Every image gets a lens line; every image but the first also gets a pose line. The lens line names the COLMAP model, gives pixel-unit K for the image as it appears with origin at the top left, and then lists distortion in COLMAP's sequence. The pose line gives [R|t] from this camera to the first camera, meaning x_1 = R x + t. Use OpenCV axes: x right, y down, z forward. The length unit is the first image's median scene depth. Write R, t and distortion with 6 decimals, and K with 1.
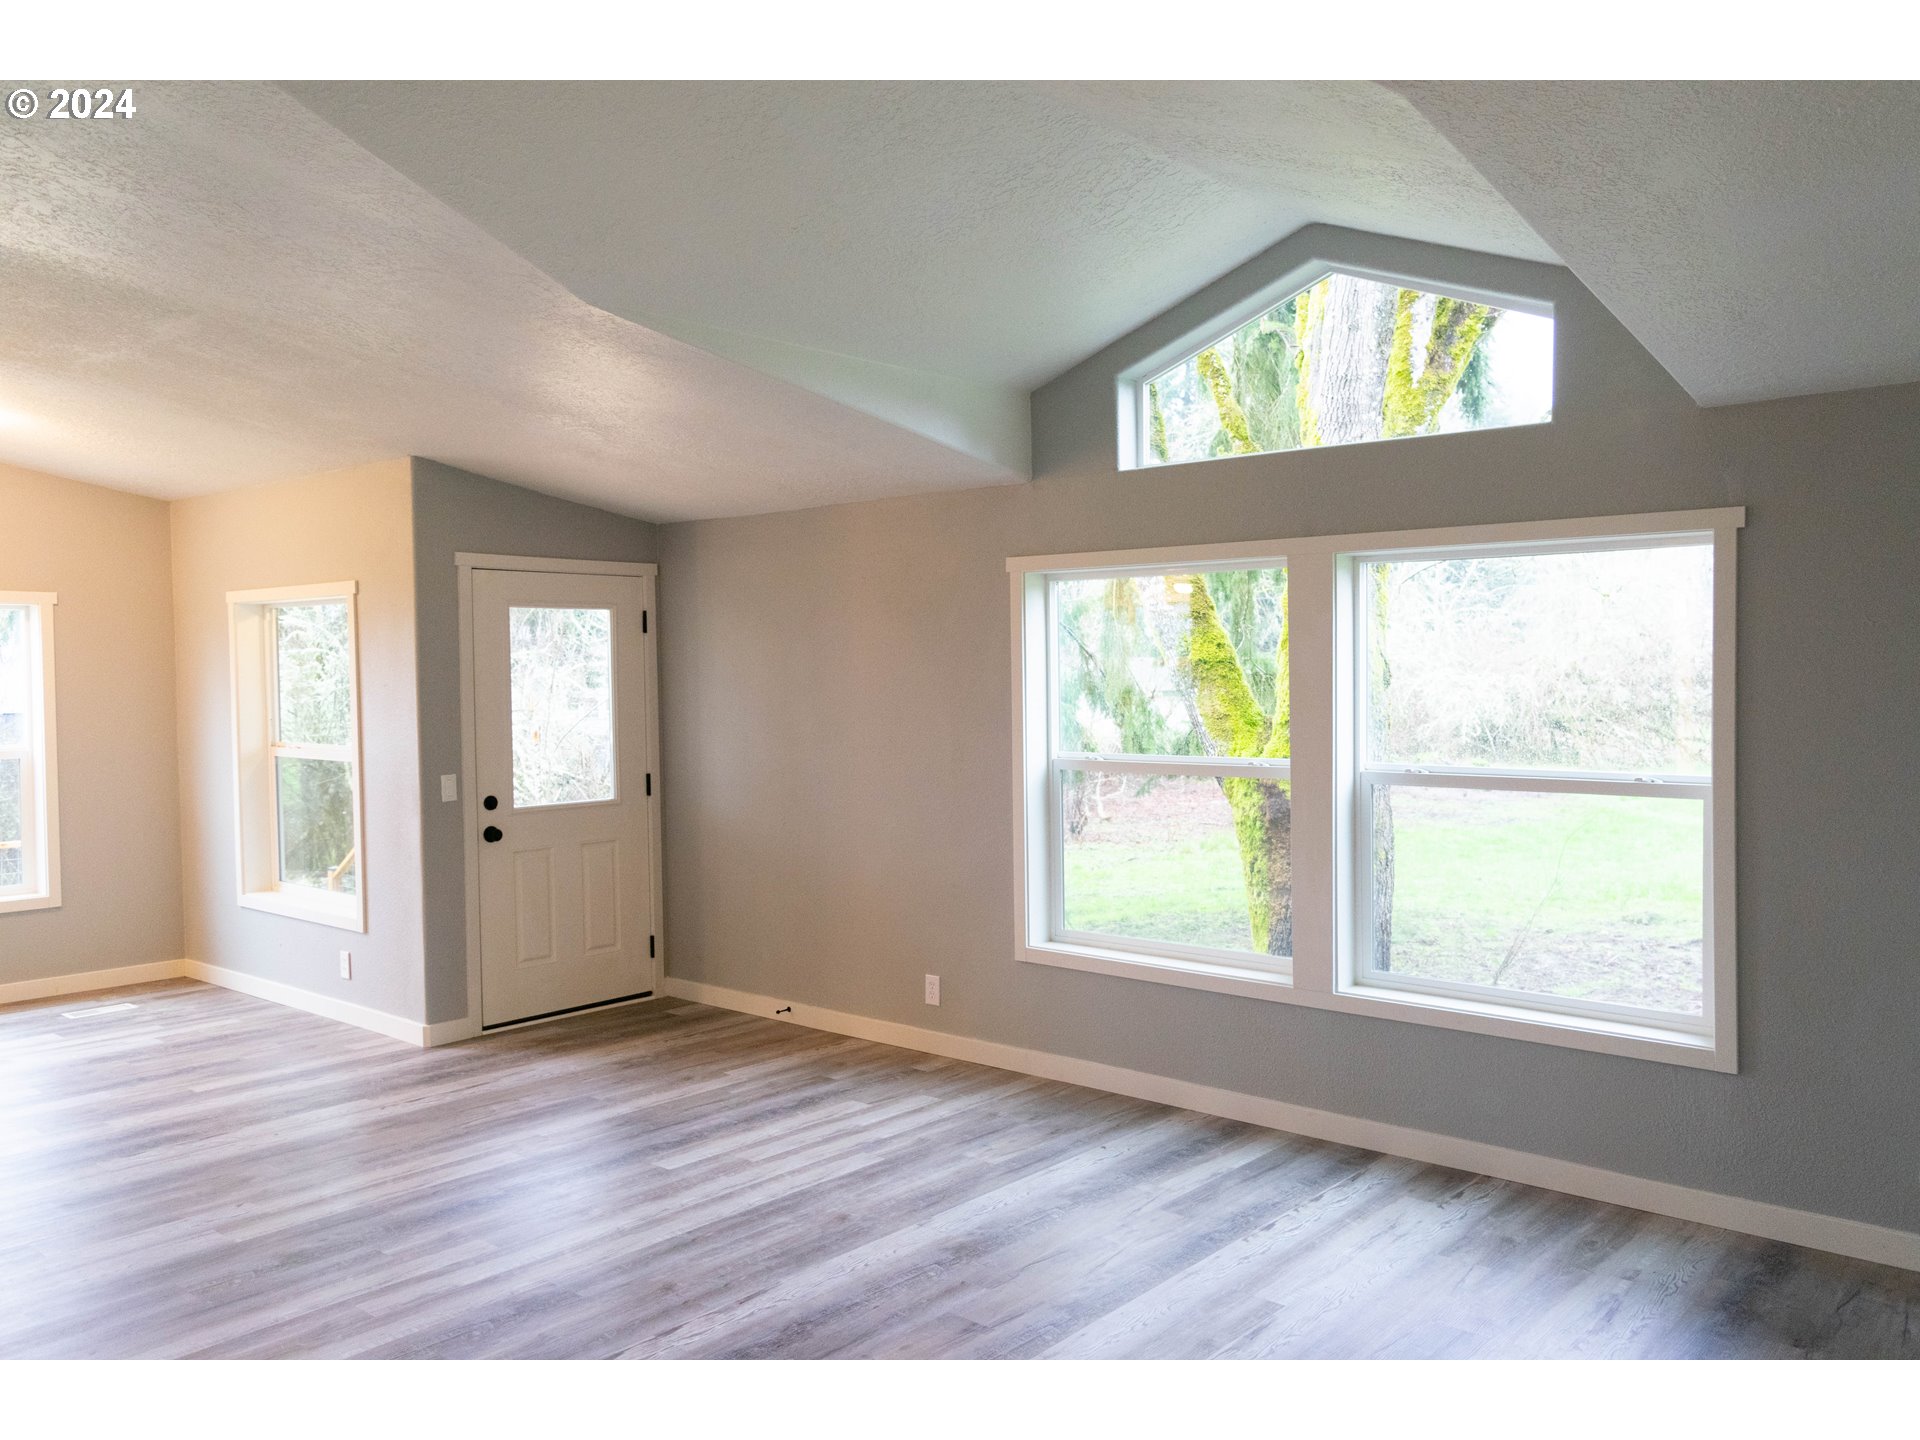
lens RADIAL K [[1466.0, 0, 952.7], [0, 1466.0, 715.3], [0, 0, 1]] dist [-0.000944, -0.002511]
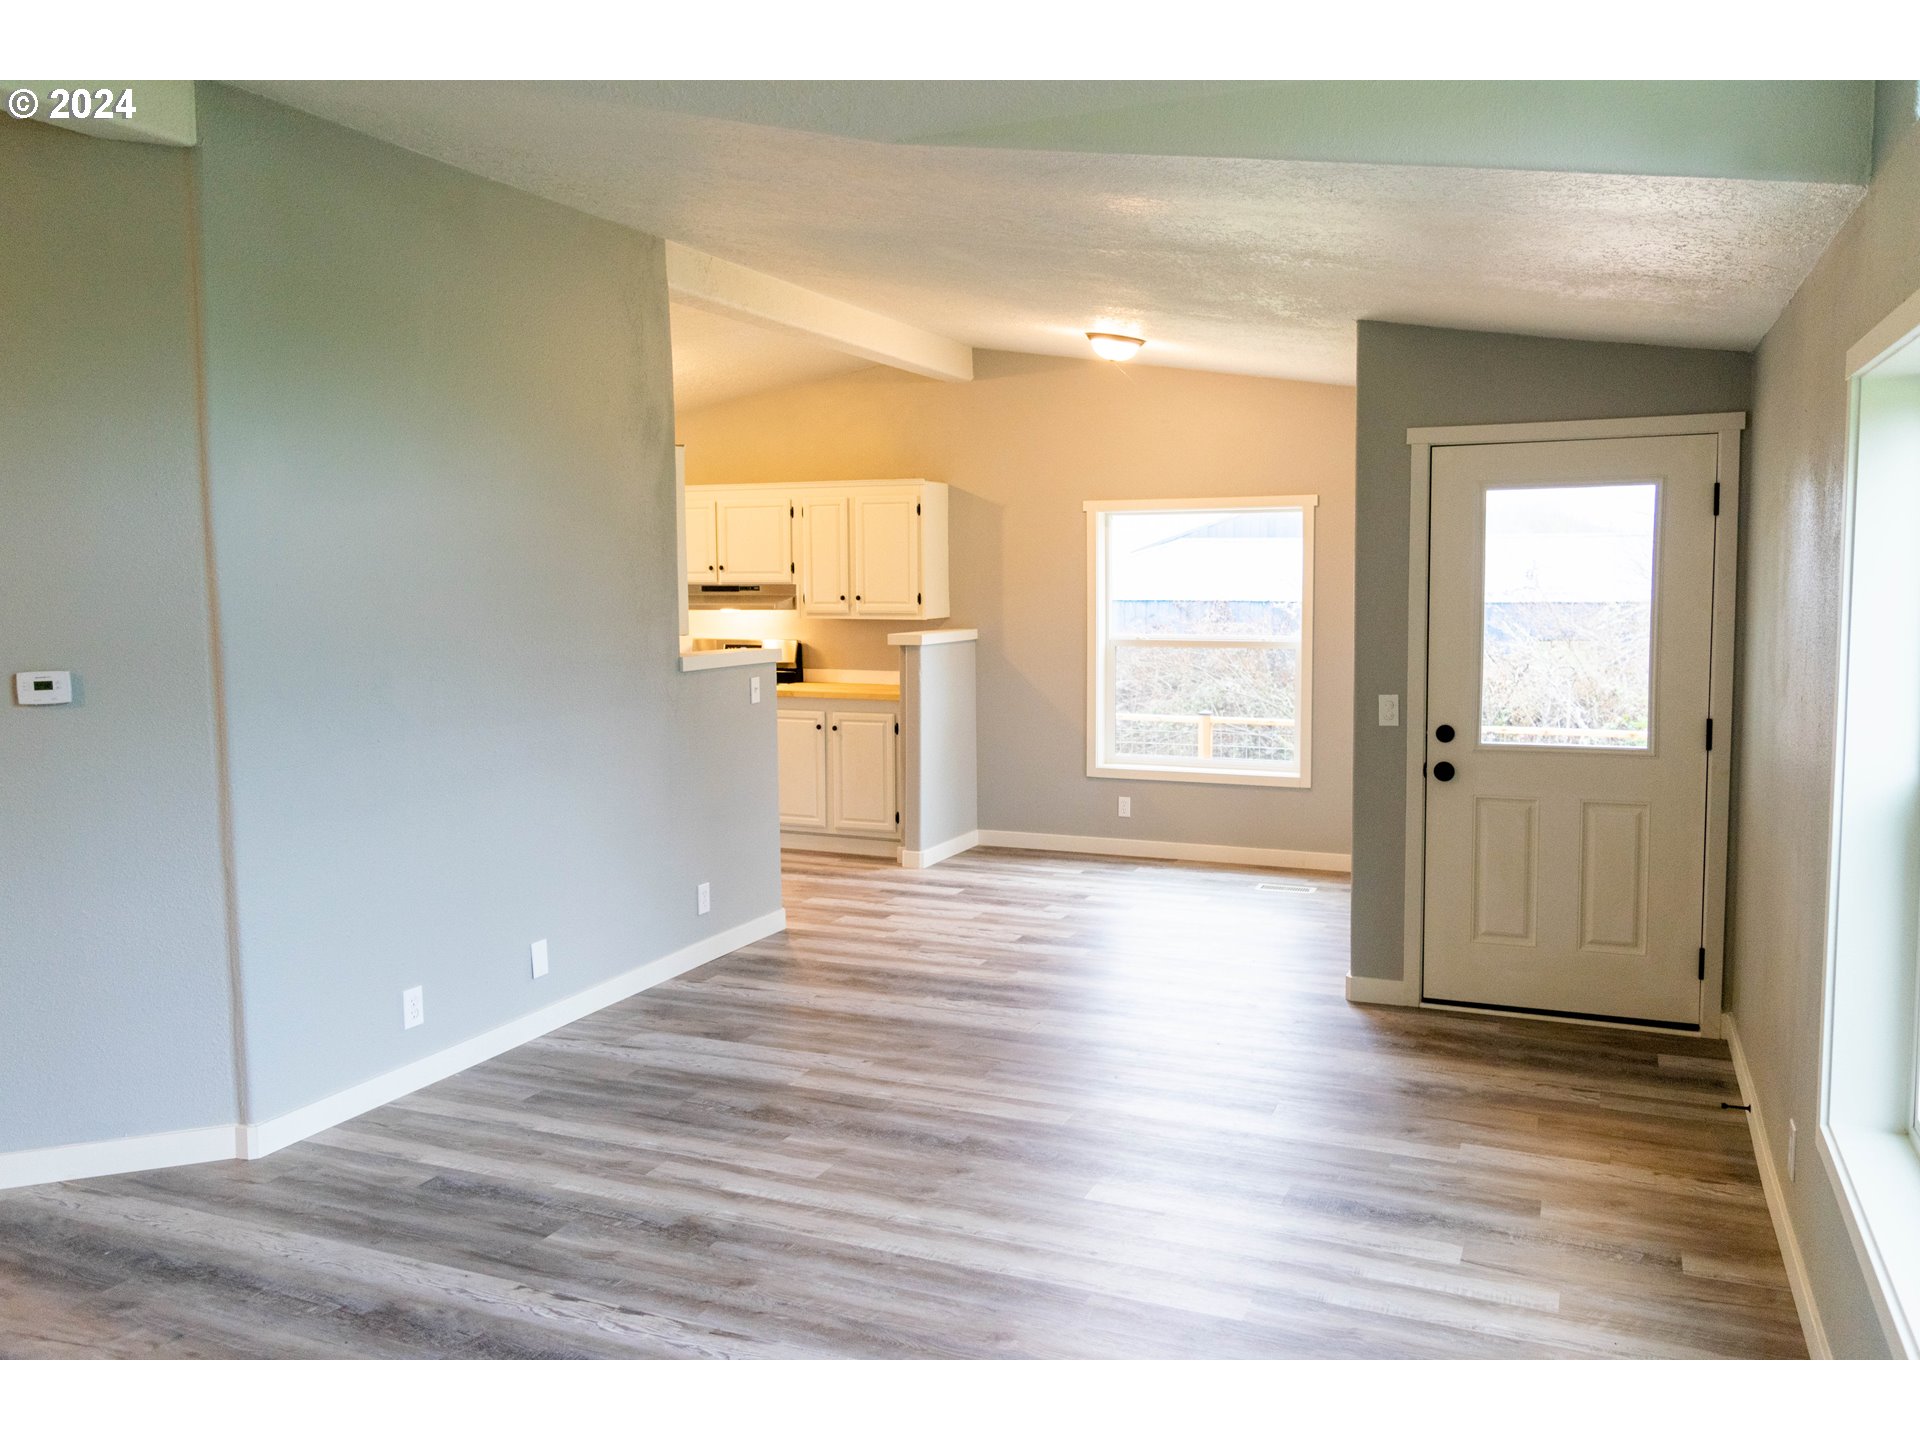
lens RADIAL K [[1453.3, 0, 960.0], [0, 1453.3, 720.0], [0, 0, 1]] dist [-0.000632, -0.000358]
pose [[0.305060, 0.100027, -0.947065, 0.429264], [-0.021668, 0.994940, 0.098104, -0.024956], [0.952087, -0.009406, 0.305684, 0.572139]]
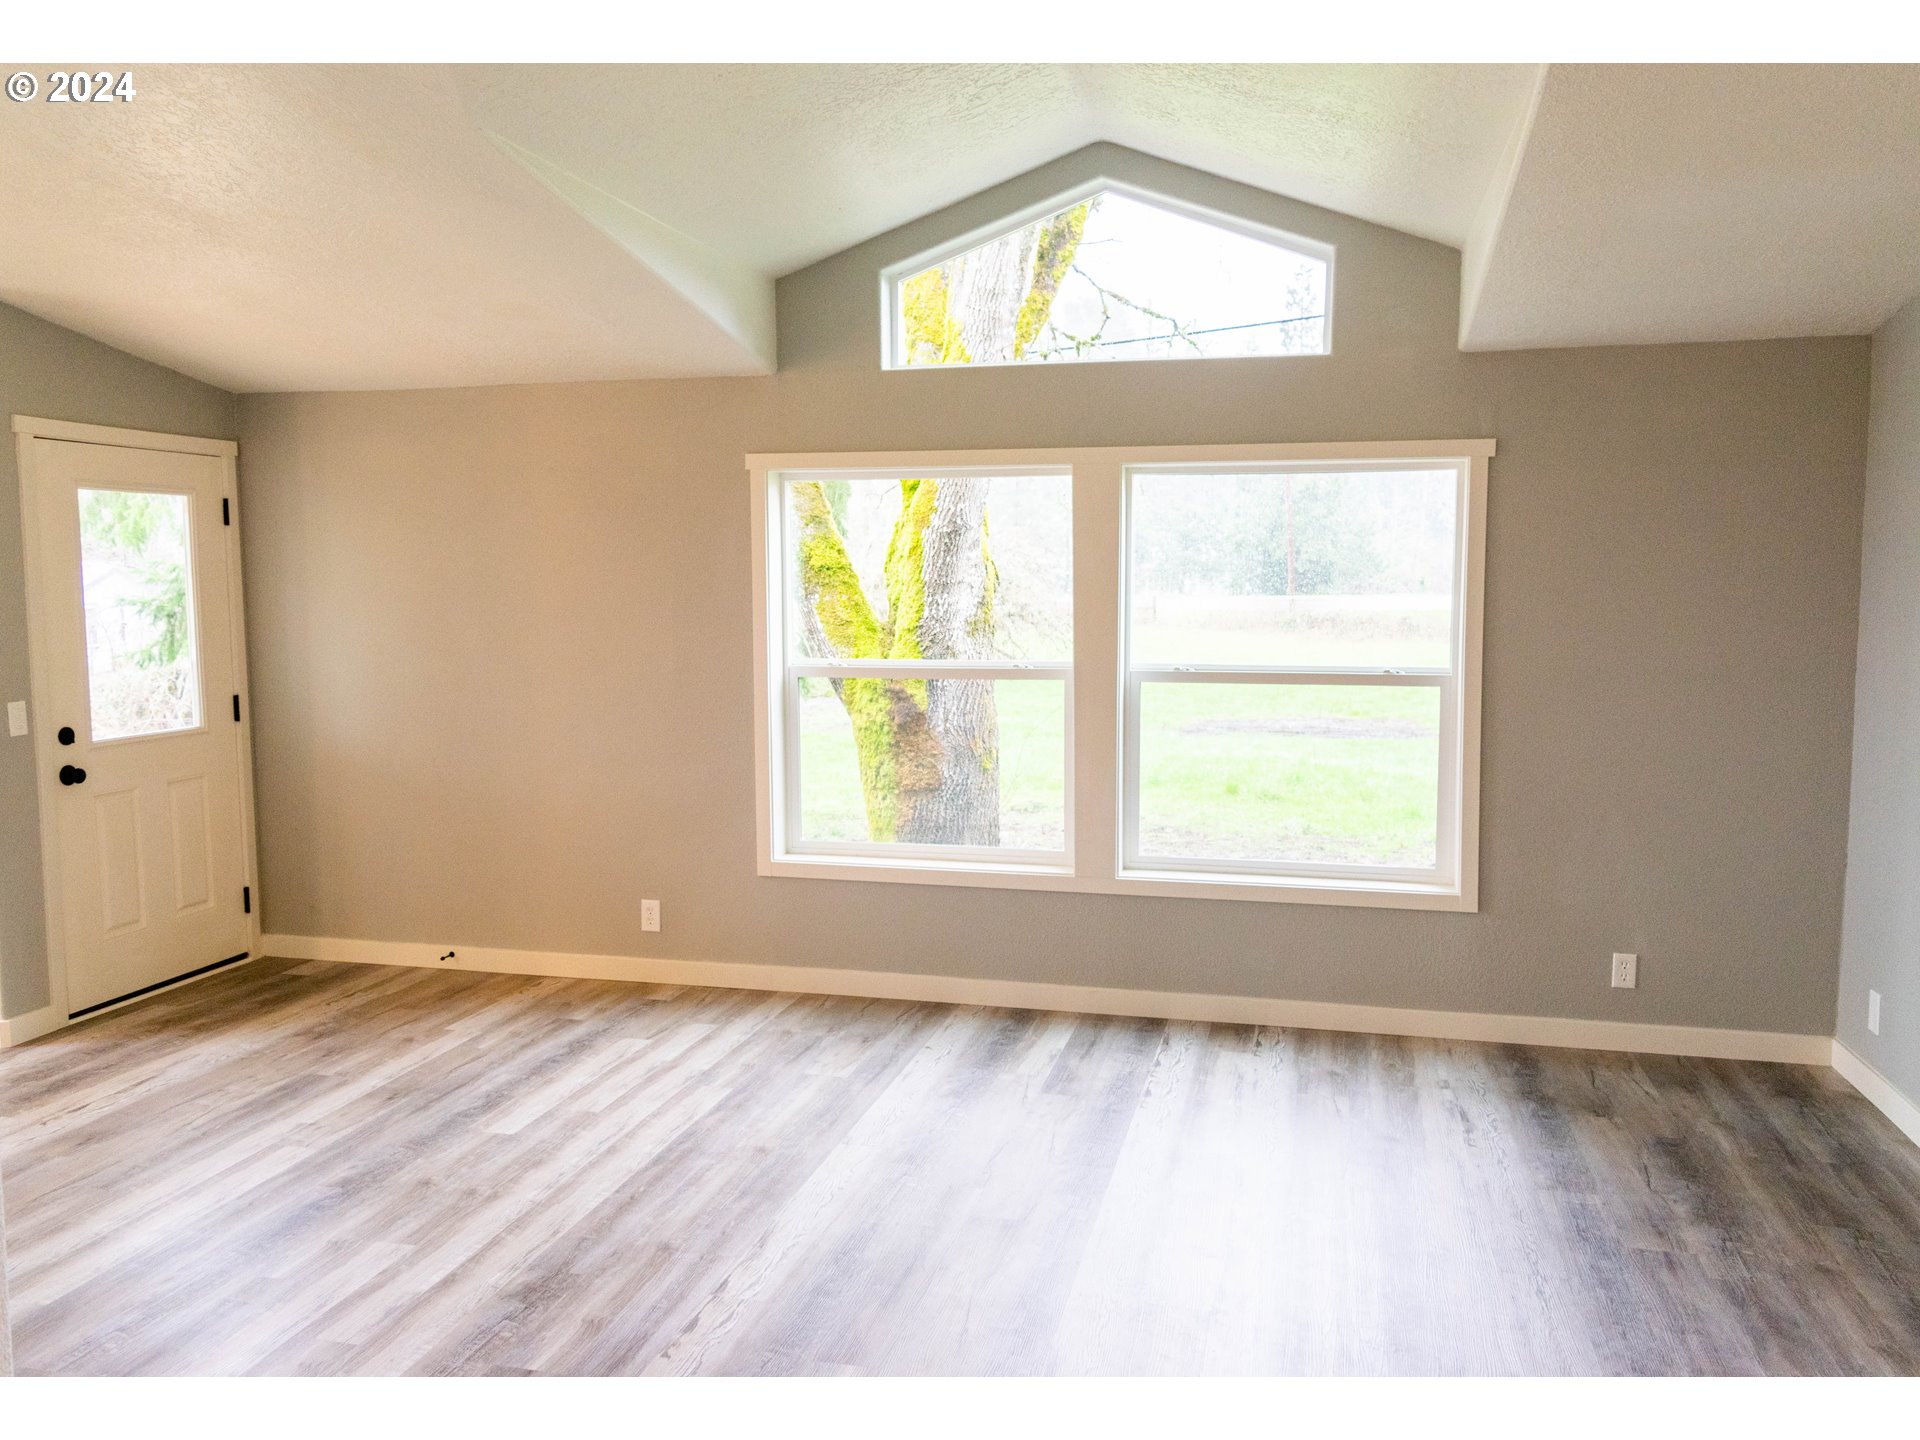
lens RADIAL K [[1507.8, 0, 932.9], [0, 1507.8, 721.1], [0, 0, 1]] dist [-0.002358, -0.000398]
pose [[0.894249, -0.034831, 0.446212, -0.300527], [0.007084, 0.997944, 0.063703, 0.003472], [-0.447513, -0.053805, 0.892657, 0.070943]]
